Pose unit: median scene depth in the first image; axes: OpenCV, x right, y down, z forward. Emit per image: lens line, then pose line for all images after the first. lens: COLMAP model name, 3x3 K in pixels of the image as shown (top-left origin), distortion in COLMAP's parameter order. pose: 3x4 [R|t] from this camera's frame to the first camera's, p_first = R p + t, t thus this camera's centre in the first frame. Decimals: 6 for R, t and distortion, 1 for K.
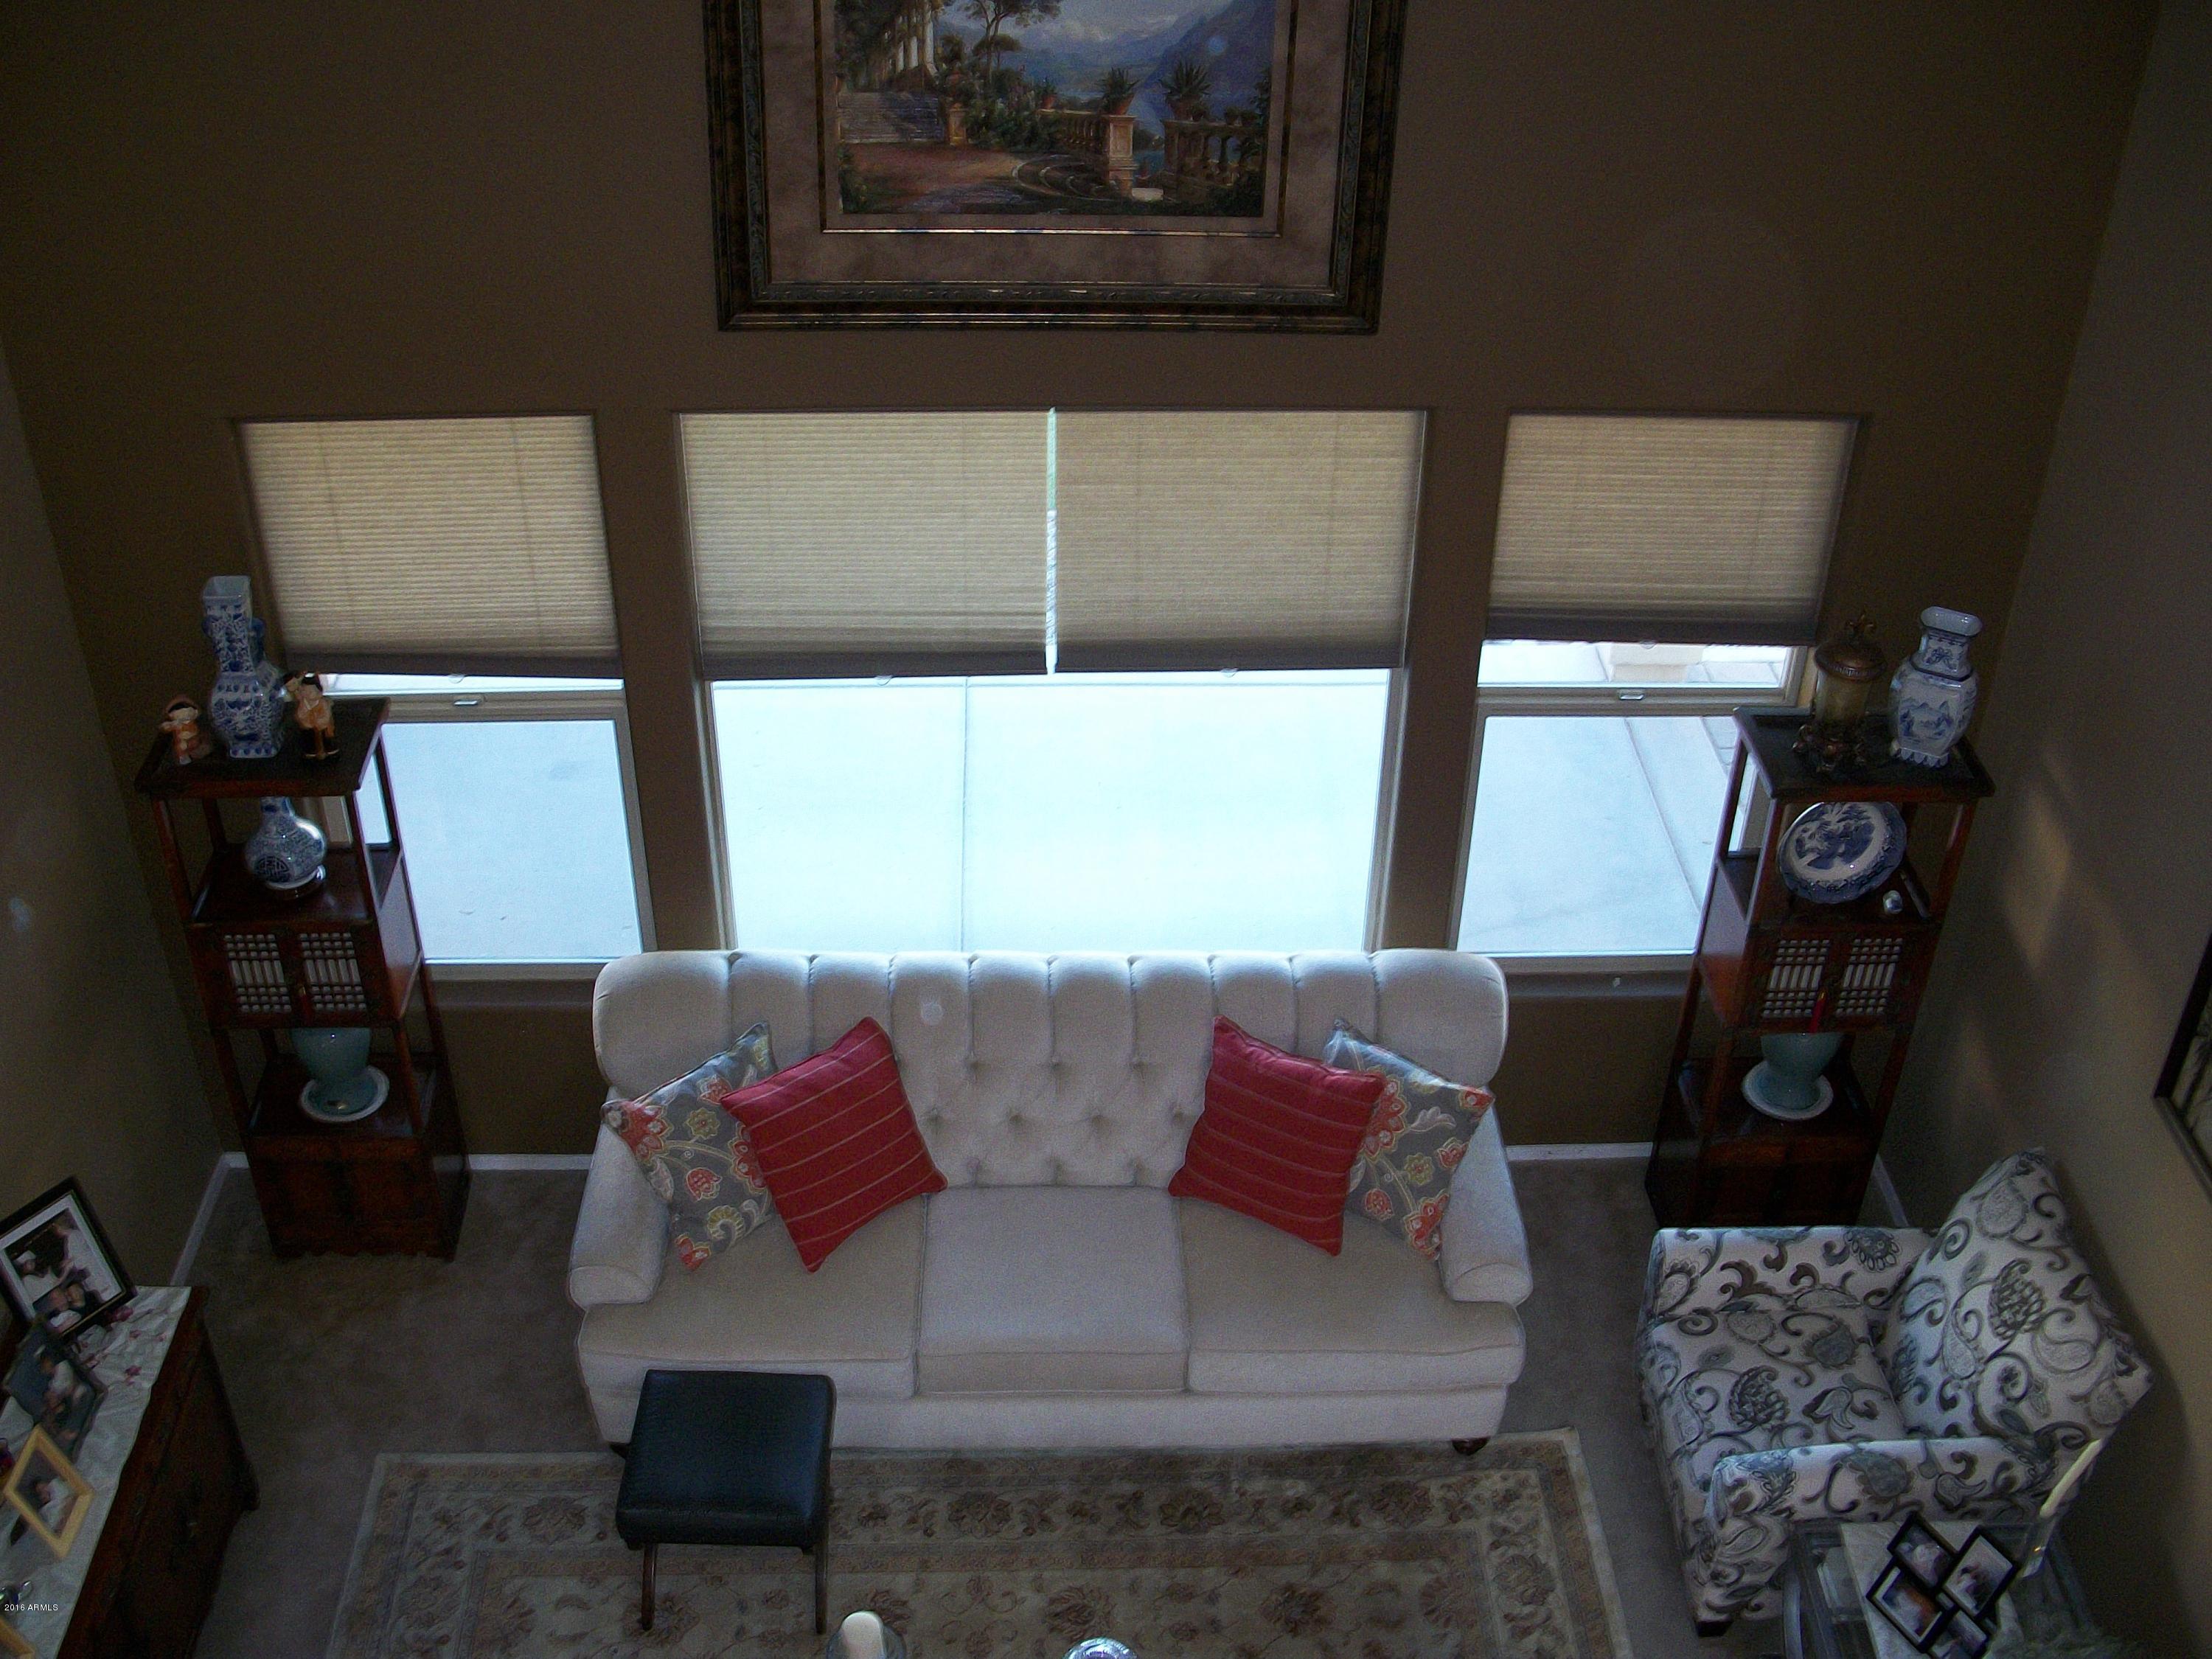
lens RADIAL K [[2273.2, 0, 1117.3], [0, 2273.2, 829.4], [0, 0, 1]] dist [-0.116393, 0.000000]
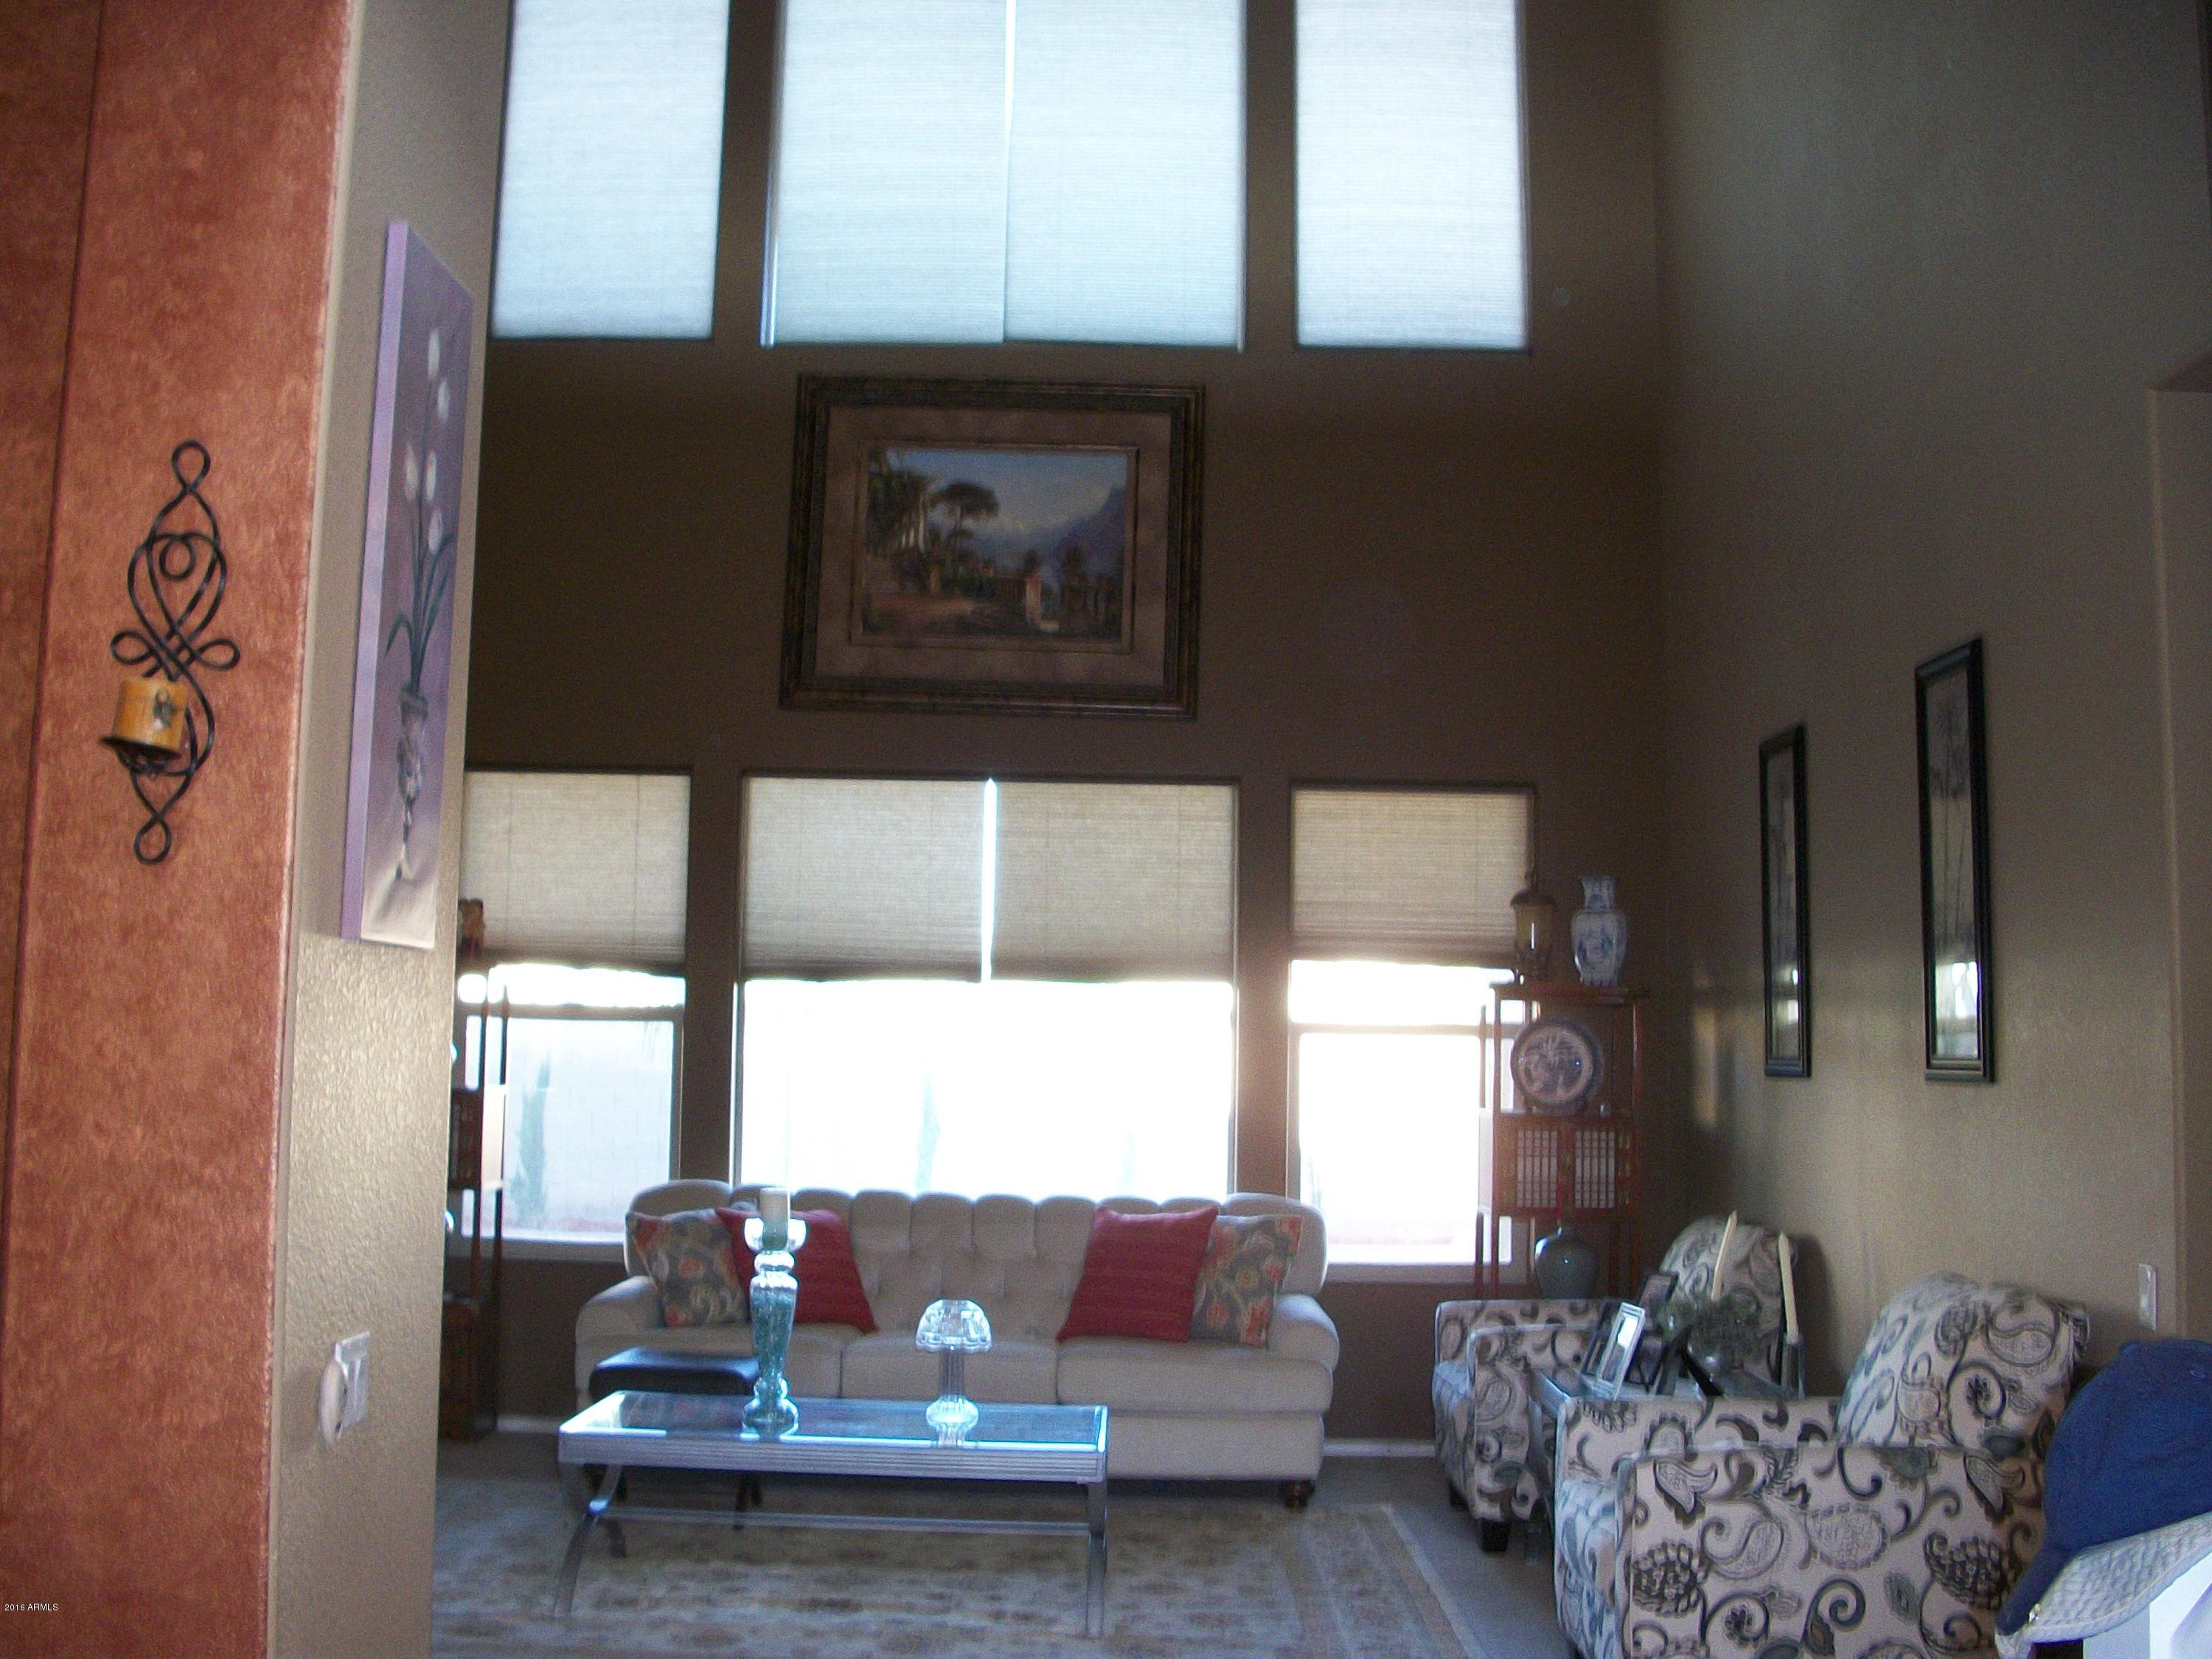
lens RADIAL K [[2273.2, 0, 1095.5], [0, 2273.2, 822.7], [0, 0, 1]] dist [-0.116393, 0.000000]
pose [[0.998762, -0.003934, -0.049584, 0.124390], [-0.028535, 0.771199, -0.635954, 0.852492], [0.040741, 0.636582, 0.770133, -0.167459]]
